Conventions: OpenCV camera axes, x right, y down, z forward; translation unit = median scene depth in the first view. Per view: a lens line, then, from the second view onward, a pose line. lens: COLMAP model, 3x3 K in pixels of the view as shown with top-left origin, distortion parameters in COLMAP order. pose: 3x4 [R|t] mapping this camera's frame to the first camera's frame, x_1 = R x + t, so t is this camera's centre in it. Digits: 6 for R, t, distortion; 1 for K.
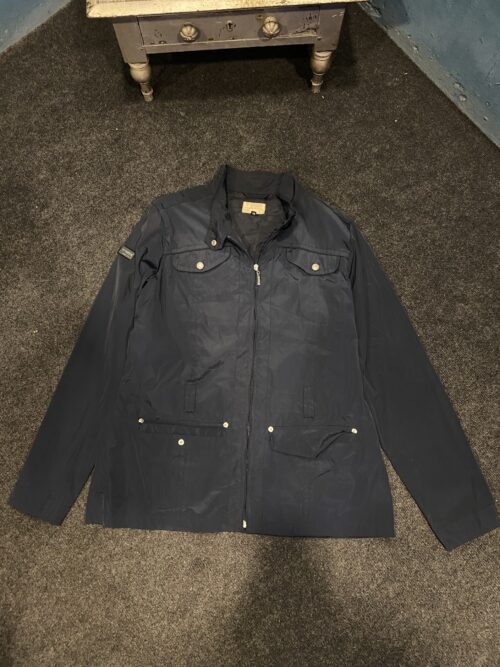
lens RADIAL K [[514.7, 0, 252.4], [0, 514.7, 334.3], [0, 0, 1]] dist [0.009816, -0.013119]
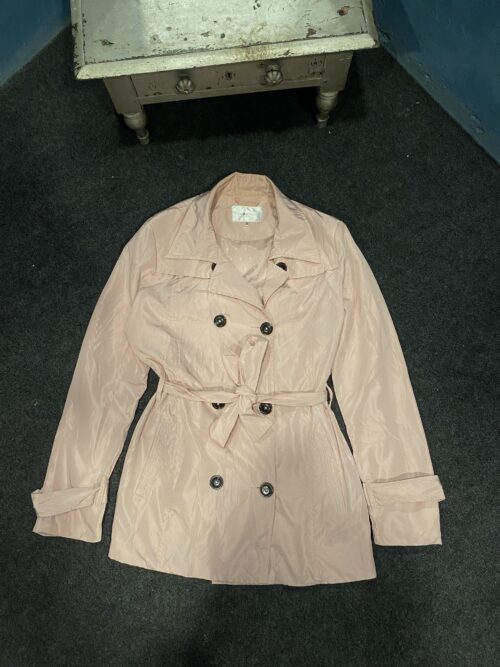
lens RADIAL K [[514.7, 0, 251.9], [0, 514.7, 337.7], [0, 0, 1]] dist [0.009816, -0.013119]
pose [[0.999306, -0.035866, -0.010048, -0.009072], [0.036368, 0.997805, 0.055332, -0.151843], [0.008041, -0.055659, 0.998417, 0.041192]]
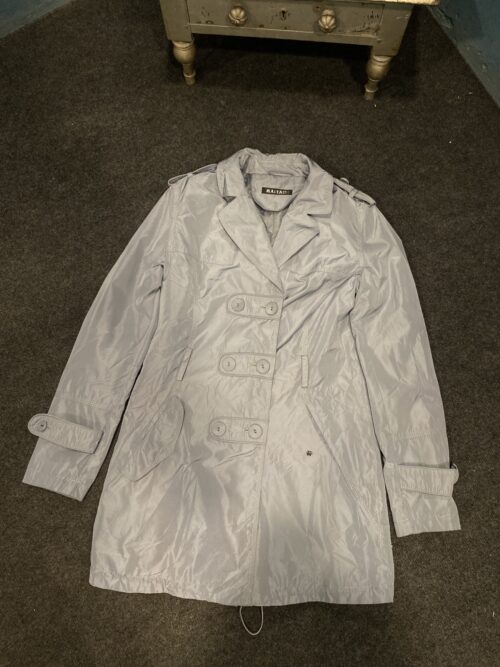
lens RADIAL K [[514.7, 0, 252.4], [0, 514.7, 333.5], [0, 0, 1]] dist [0.009816, -0.013119]
pose [[0.985676, 0.160649, -0.051322, 0.034670], [-0.160554, 0.987009, 0.005989, -0.028621], [0.051617, 0.002336, 0.998664, 0.070440]]
